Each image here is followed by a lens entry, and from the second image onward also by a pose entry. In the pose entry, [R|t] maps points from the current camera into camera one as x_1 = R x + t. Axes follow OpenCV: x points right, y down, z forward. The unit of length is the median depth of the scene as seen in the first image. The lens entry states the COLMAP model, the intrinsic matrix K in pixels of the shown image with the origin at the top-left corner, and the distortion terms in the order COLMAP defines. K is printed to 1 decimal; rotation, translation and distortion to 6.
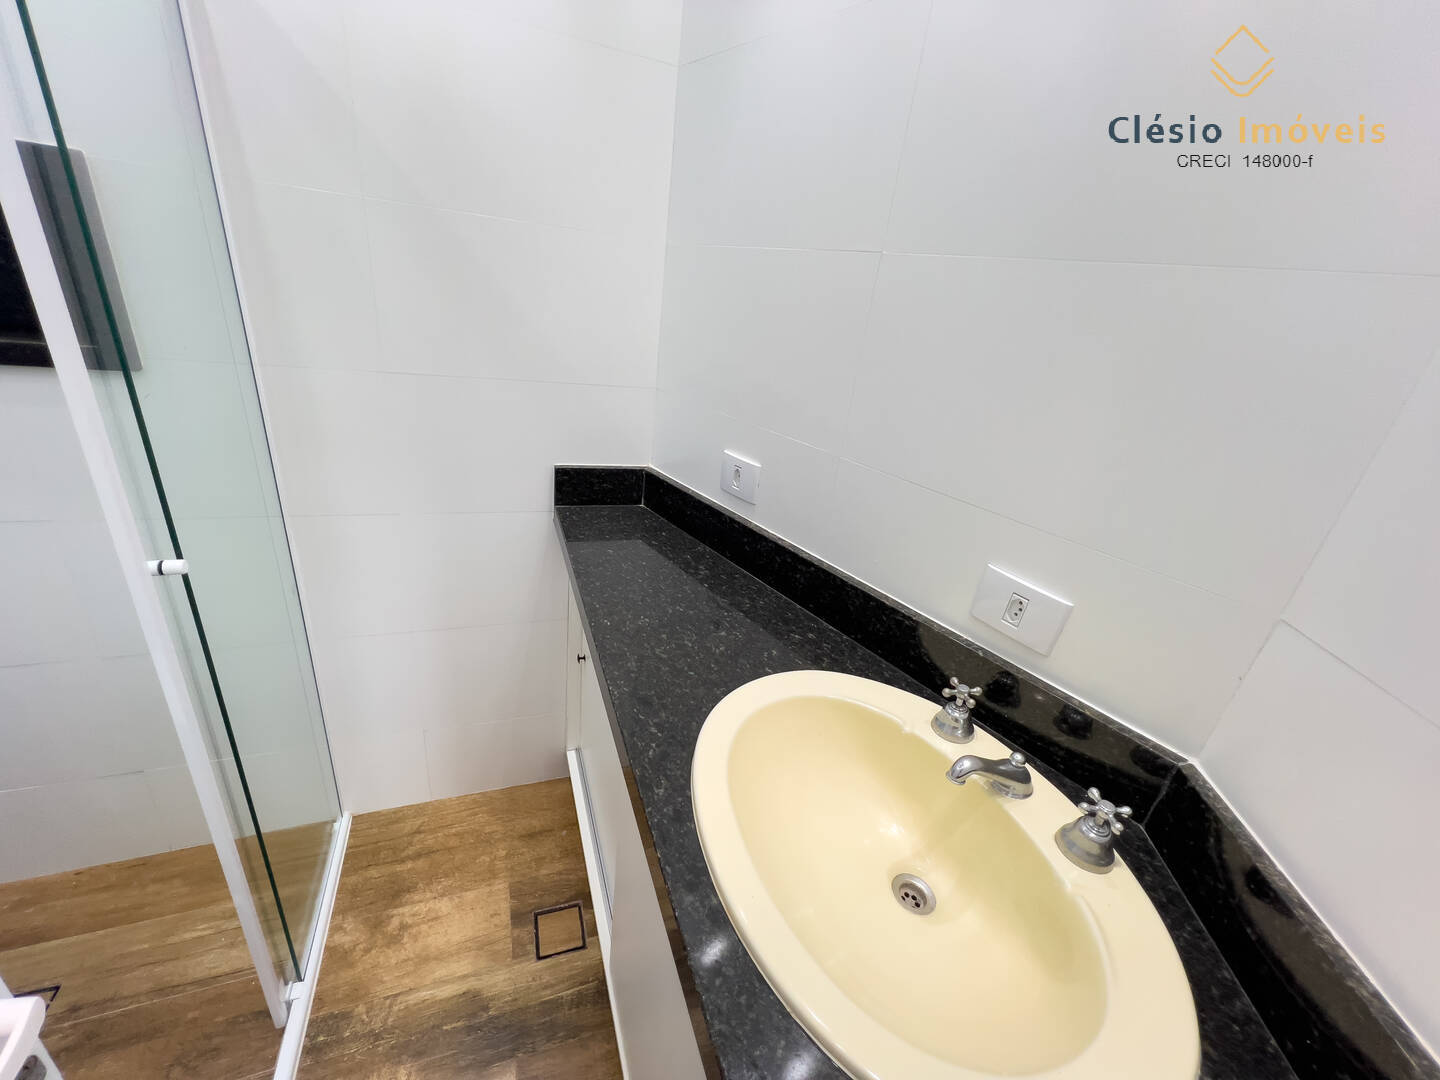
lens RADIAL K [[574.9, 0, 722.8], [0, 574.9, 539.6], [0, 0, 1]] dist [-0.001932, 0.000455]
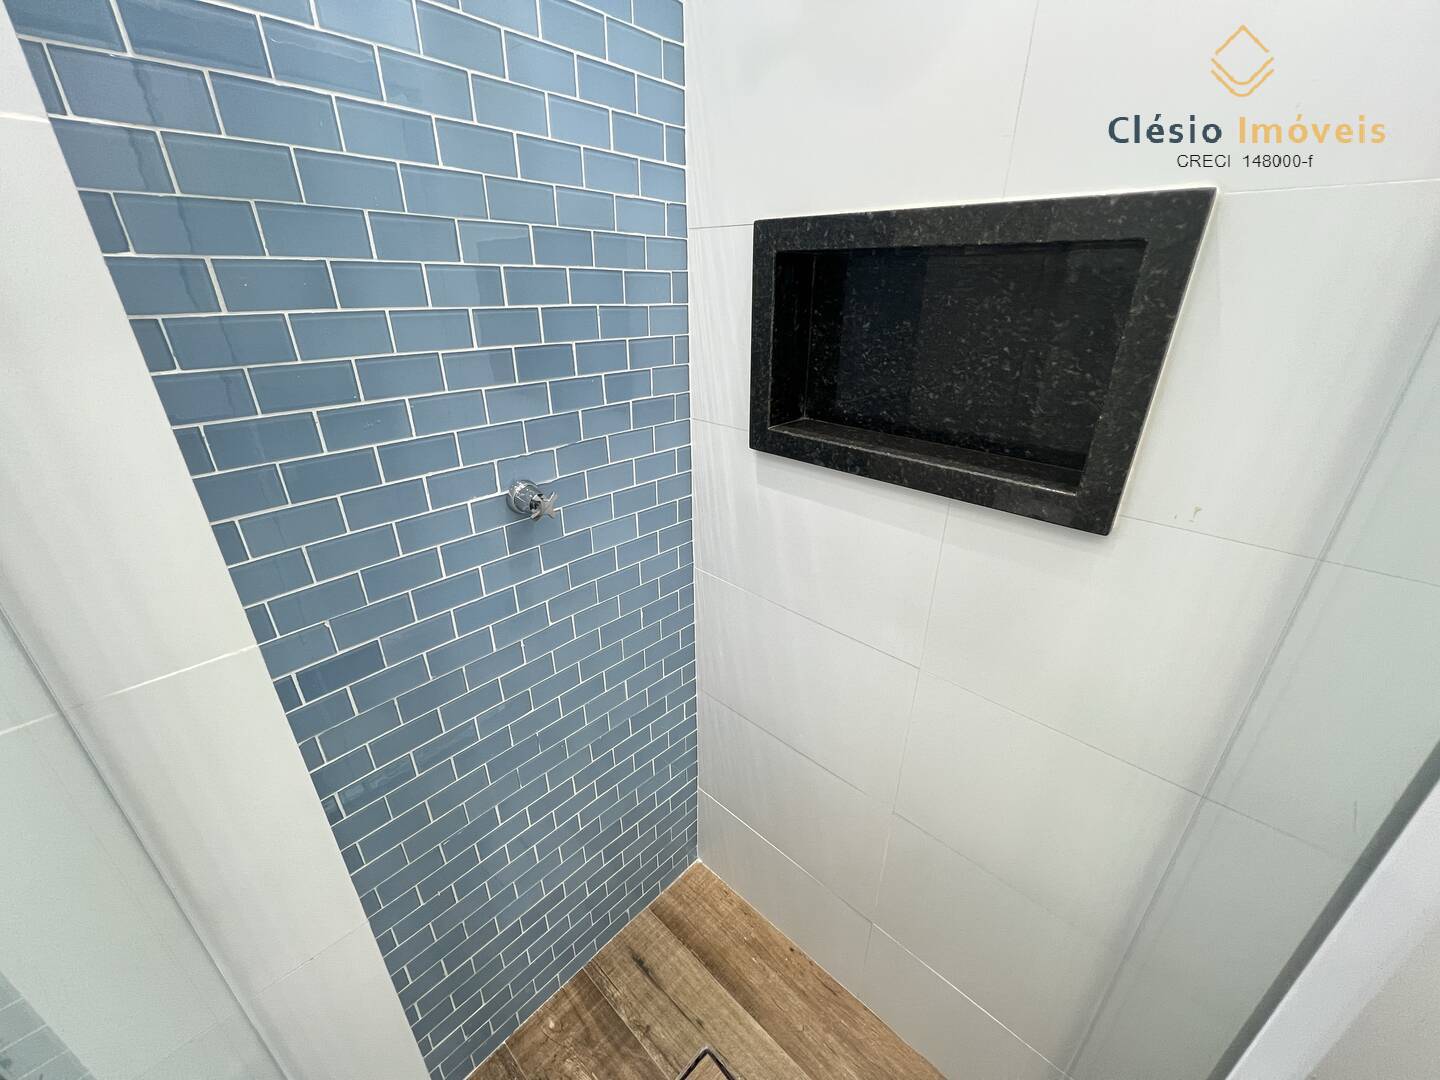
lens RADIAL K [[574.9, 0, 718.9], [0, 574.9, 545.4], [0, 0, 1]] dist [-0.001932, 0.000455]
pose [[0.436268, 0.269081, -0.858642, -0.512794], [-0.307604, 0.941350, 0.138709, -0.183580], [0.845606, 0.203608, 0.493451, 0.256667]]
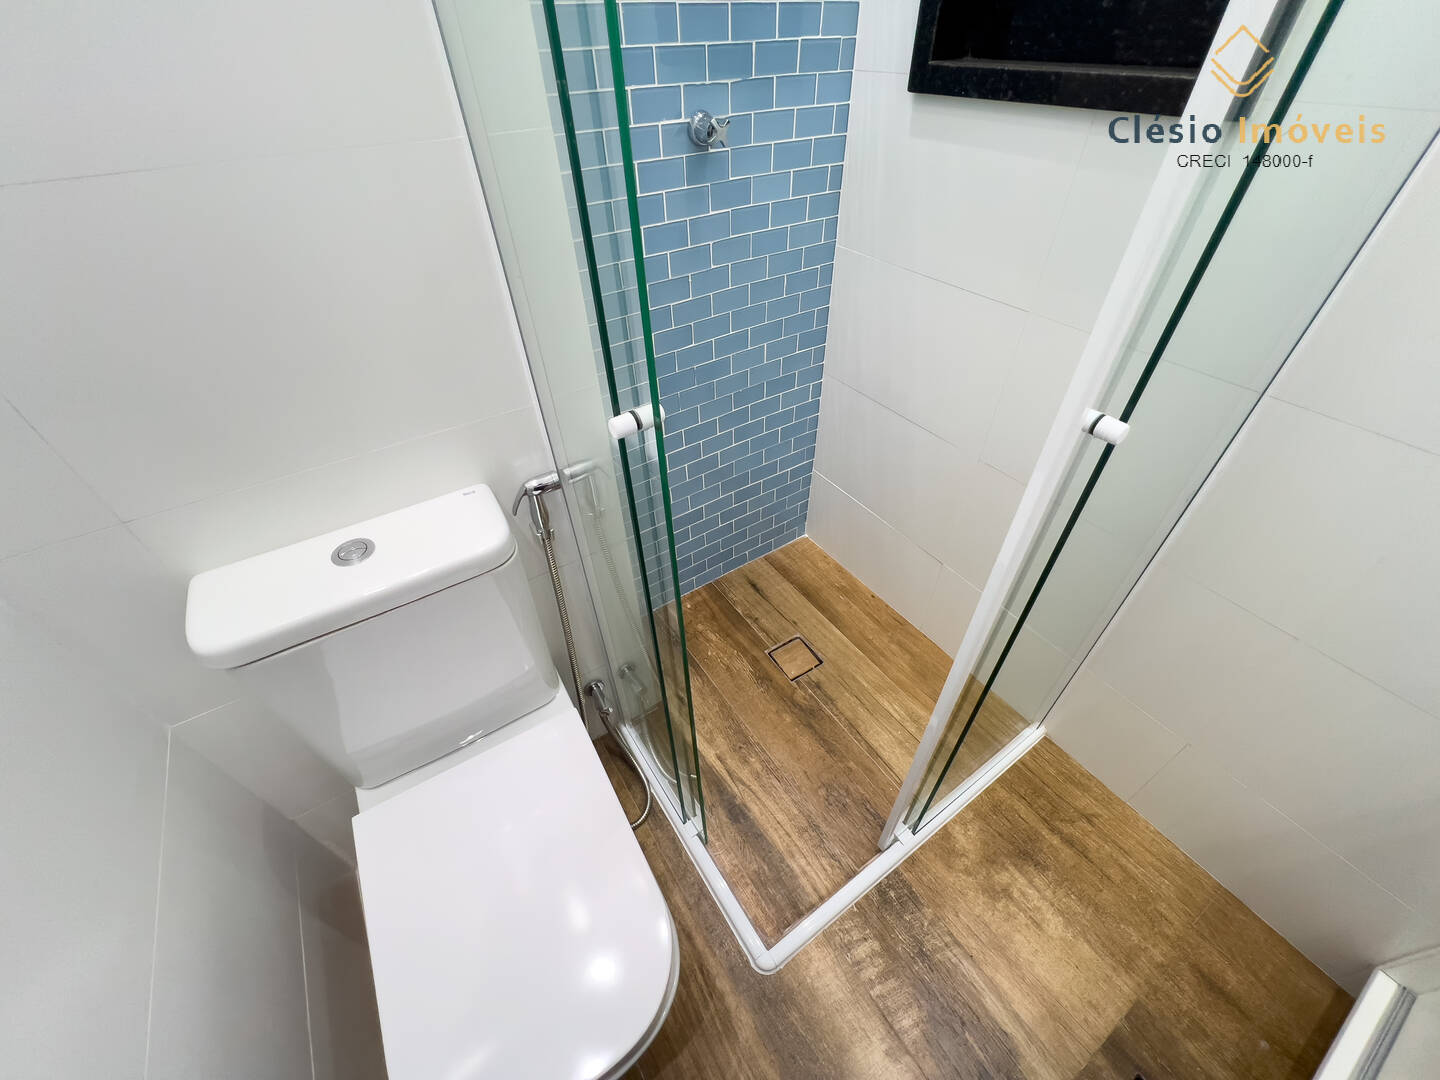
lens RADIAL K [[572.9, 0, 719.2], [0, 572.9, 543.4], [0, 0, 1]] dist [-0.003232, -0.000481]
pose [[0.216123, 0.566108, -0.795495, -0.263270], [-0.335499, 0.808199, 0.483999, -0.008183], [0.916914, 0.162284, 0.364599, 0.214335]]
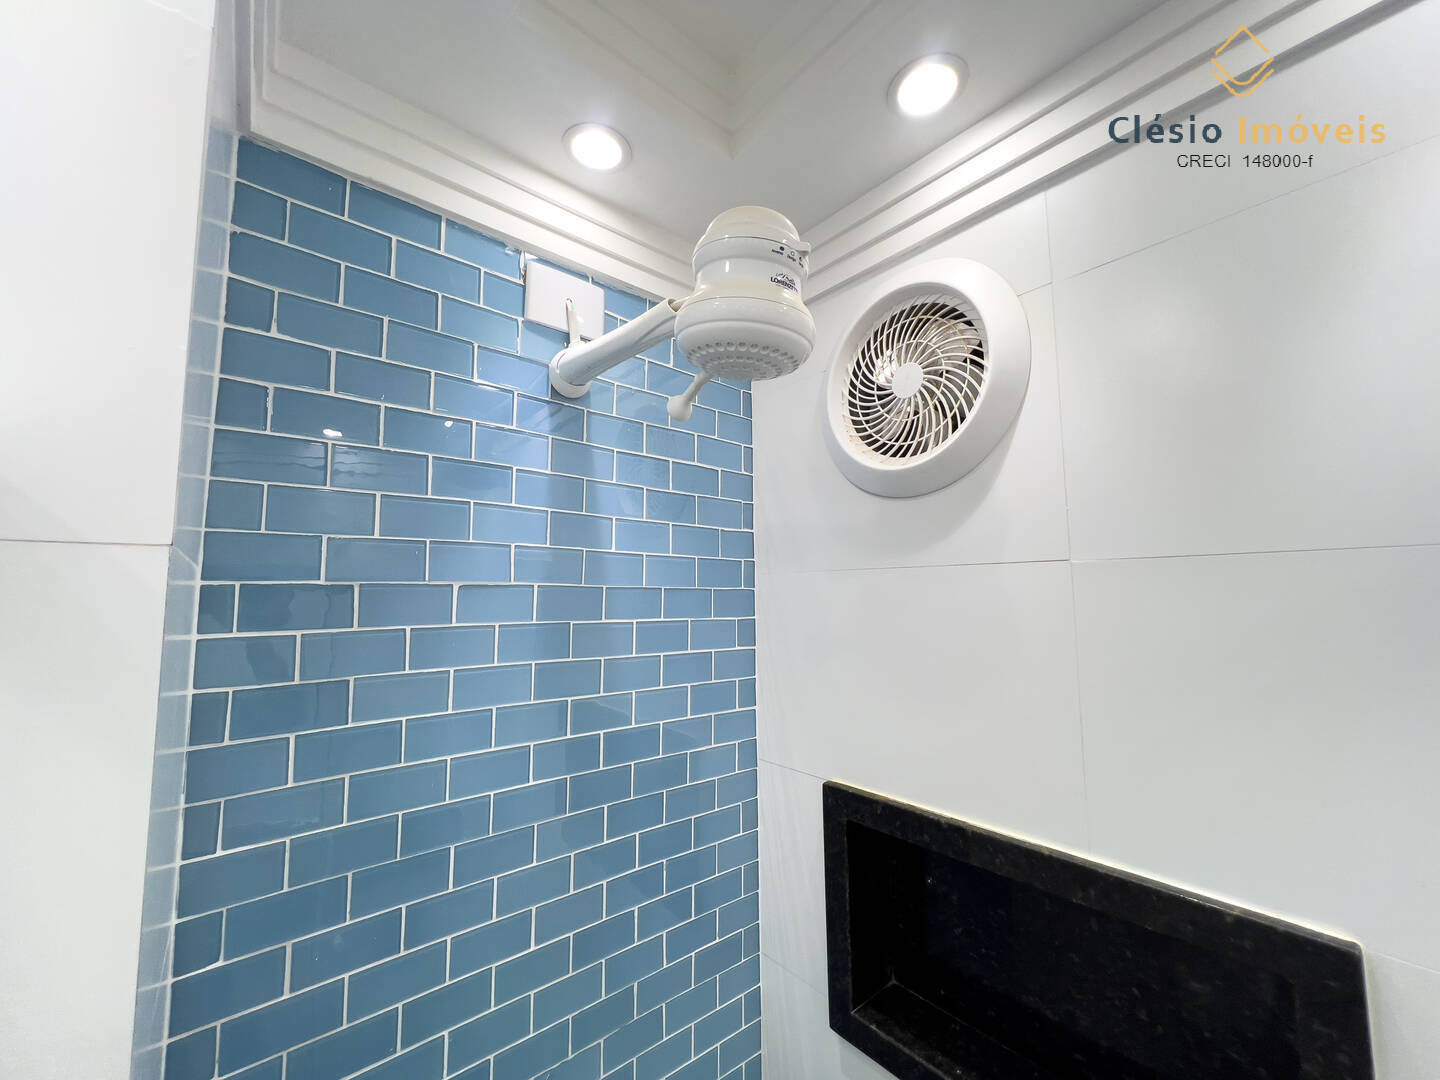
lens RADIAL K [[572.9, 0, 716.6], [0, 572.9, 550.8], [0, 0, 1]] dist [-0.003232, -0.000481]
pose [[0.315328, -0.207332, -0.926057, -0.525374], [-0.329209, 0.891342, -0.311658, -0.433312], [0.890050, 0.403141, 0.212810, 0.183625]]
